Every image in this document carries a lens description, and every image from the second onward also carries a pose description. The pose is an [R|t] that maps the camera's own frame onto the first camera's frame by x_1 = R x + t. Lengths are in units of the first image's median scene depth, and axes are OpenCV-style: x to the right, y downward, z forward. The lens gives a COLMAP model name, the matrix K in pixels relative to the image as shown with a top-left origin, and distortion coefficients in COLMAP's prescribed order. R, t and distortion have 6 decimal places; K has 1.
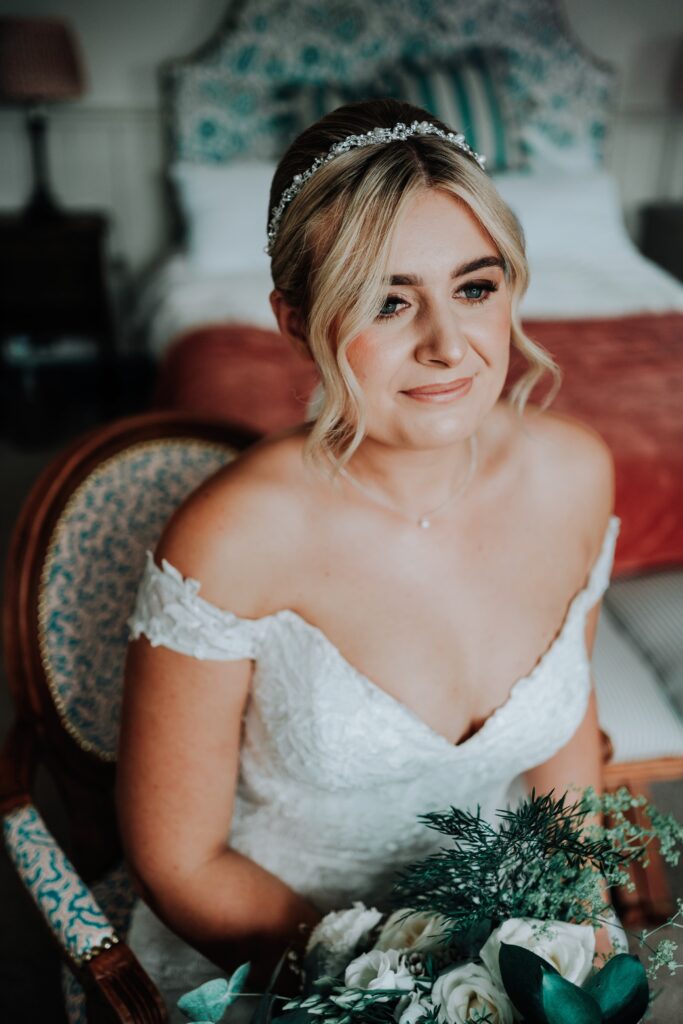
lens RADIAL K [[888.9, 0, 312.7], [0, 888.9, 512.4], [0, 0, 1]] dist [-0.126912, -0.001031]
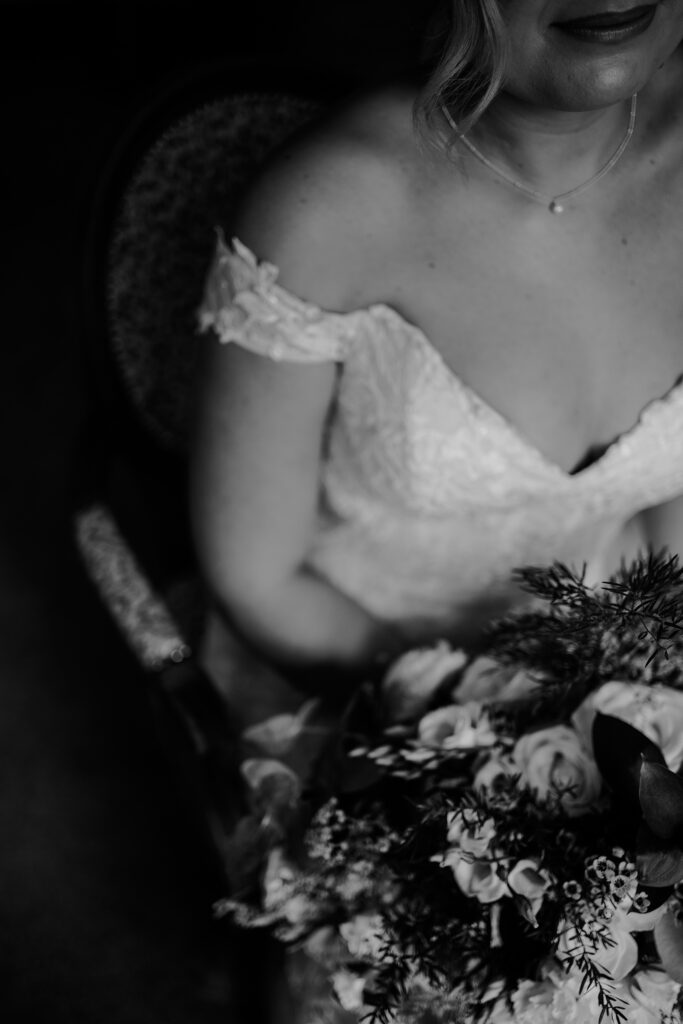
lens RADIAL K [[888.9, 0, 312.7], [0, 888.9, 512.4], [0, 0, 1]] dist [-0.126912, -0.001031]
pose [[0.991301, 0.067275, -0.113117, 0.013159], [-0.023697, 0.936672, 0.349406, 0.005331], [0.129460, -0.343686, 0.930118, 0.159263]]
